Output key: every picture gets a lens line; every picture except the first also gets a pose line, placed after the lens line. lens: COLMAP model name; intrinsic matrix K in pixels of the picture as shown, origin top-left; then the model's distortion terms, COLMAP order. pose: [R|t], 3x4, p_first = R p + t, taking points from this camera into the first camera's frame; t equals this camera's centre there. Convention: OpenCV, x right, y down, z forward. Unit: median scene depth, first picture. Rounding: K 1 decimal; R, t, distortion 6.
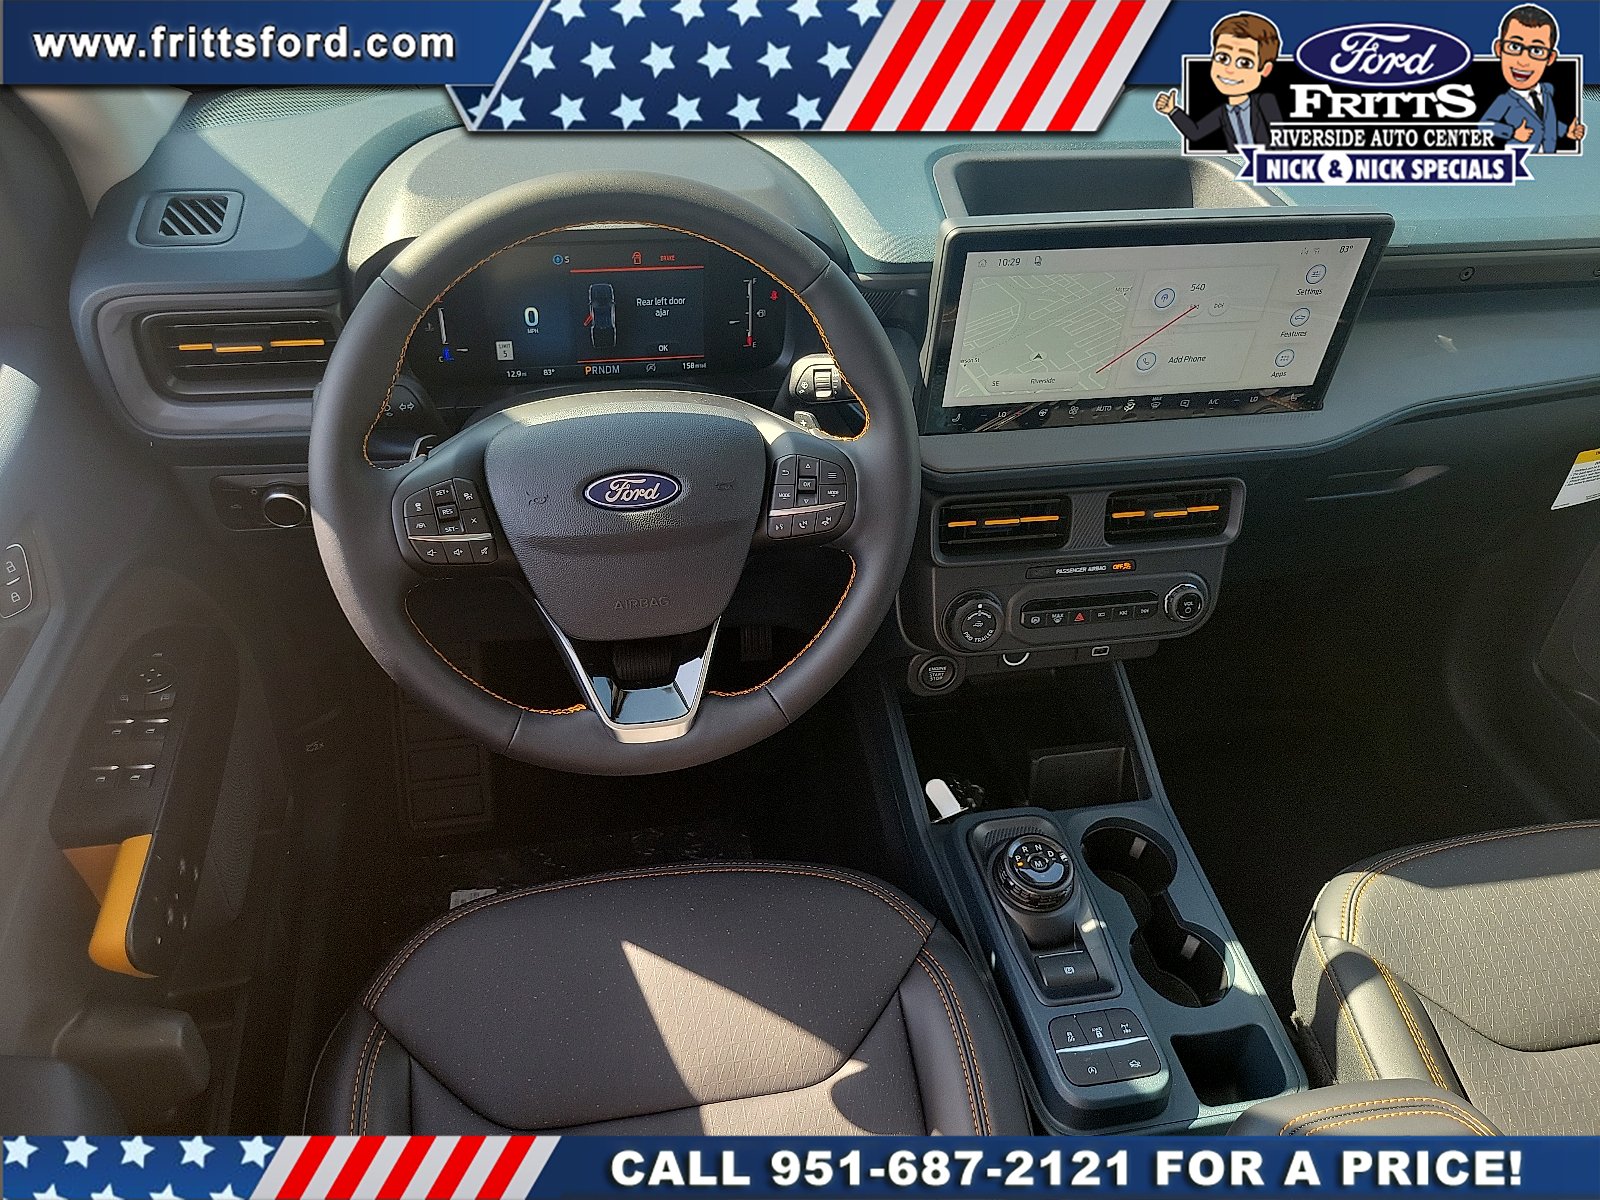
lens RADIAL K [[1223.7, 0, 802.4], [0, 1223.7, 611.6], [0, 0, 1]] dist [-0.002529, -0.003466]
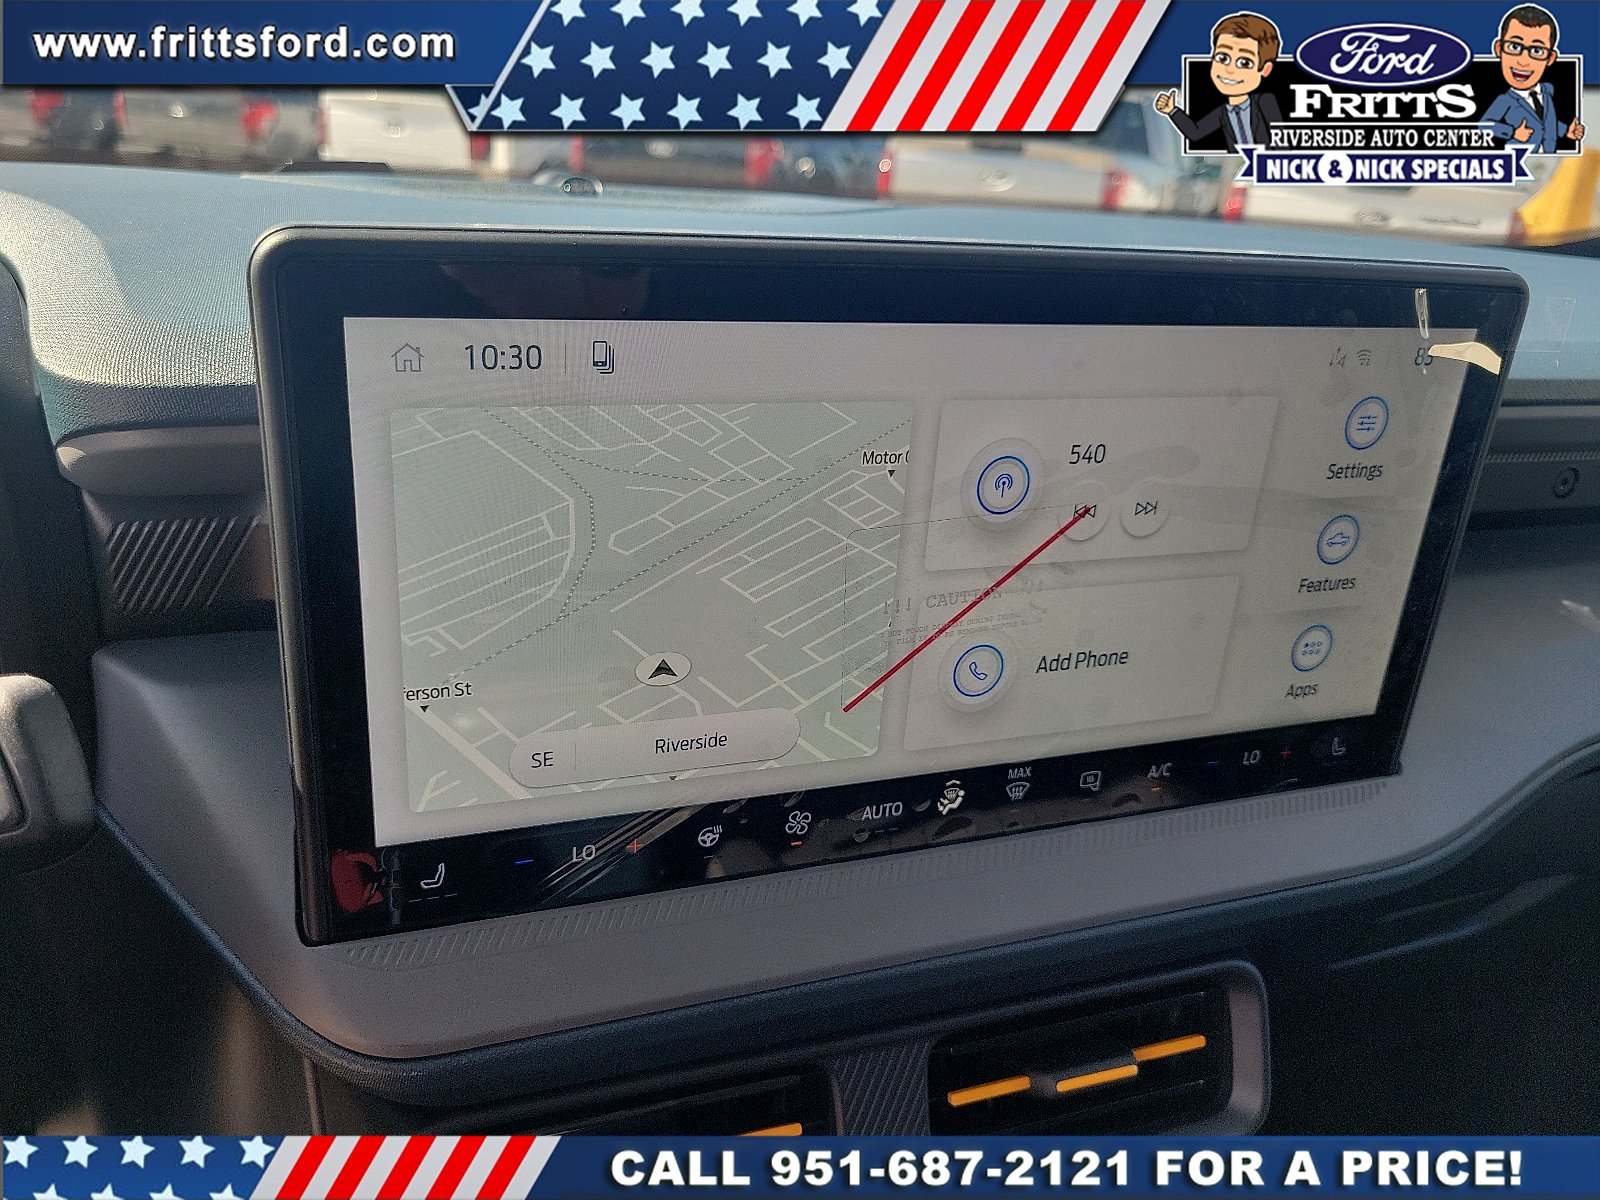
lens RADIAL K [[1223.7, 0, 793.7], [0, 1223.7, 597.9], [0, 0, 1]] dist [-0.002529, -0.003466]
pose [[0.986142, -0.051896, 0.157577, 0.171595], [0.102918, 0.936327, -0.335708, -0.109064], [-0.130121, 0.347274, 0.928692, 0.662324]]
